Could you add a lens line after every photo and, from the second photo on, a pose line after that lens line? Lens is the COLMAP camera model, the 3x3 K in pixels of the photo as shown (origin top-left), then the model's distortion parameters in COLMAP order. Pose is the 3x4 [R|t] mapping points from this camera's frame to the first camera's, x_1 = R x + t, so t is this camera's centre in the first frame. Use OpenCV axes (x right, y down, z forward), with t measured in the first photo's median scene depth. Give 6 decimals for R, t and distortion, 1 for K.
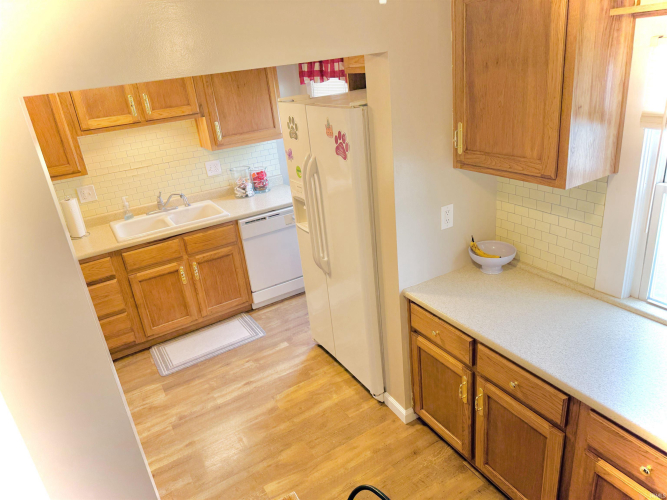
lens RADIAL K [[471.5, 0, 333.5], [0, 471.5, 250.0], [0, 0, 1]] dist [0.134234, -0.212922]
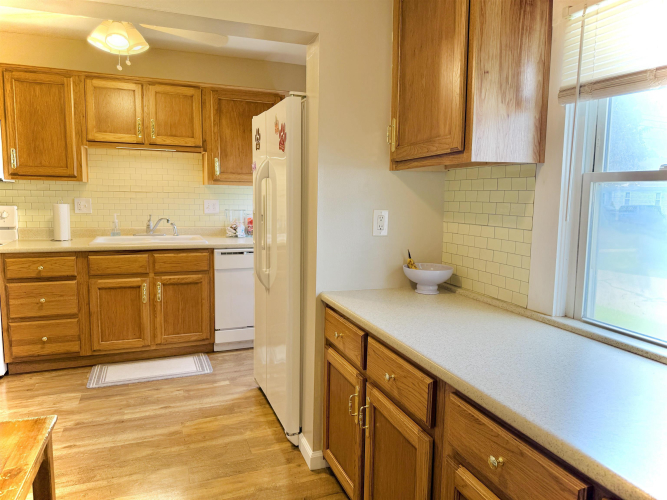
lens RADIAL K [[471.5, 0, 333.5], [0, 471.5, 250.0], [0, 0, 1]] dist [0.134234, -0.212922]
pose [[0.979979, 0.135350, -0.146021, 0.236040], [-0.169714, 0.951348, -0.257164, 0.189992], [0.104110, 0.276797, 0.955272, 0.099205]]
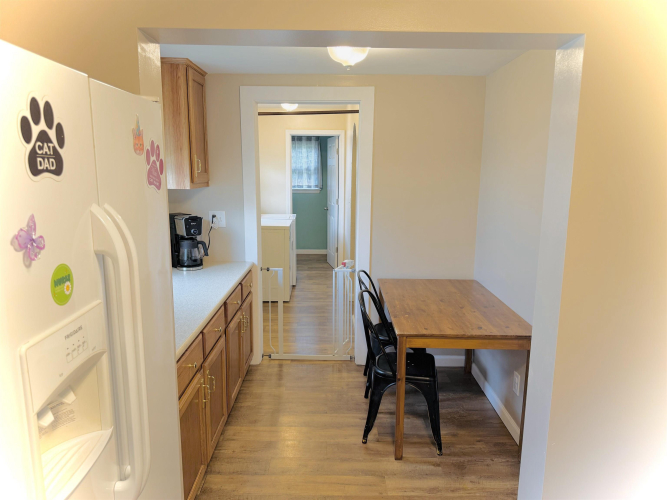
lens RADIAL K [[471.5, 0, 333.5], [0, 471.5, 250.0], [0, 0, 1]] dist [0.134234, -0.212922]
pose [[-0.866309, 0.012309, 0.499357, -0.363256], [0.265626, 0.857981, 0.439672, -0.261393], [-0.423027, 0.513534, -0.746546, 1.101034]]
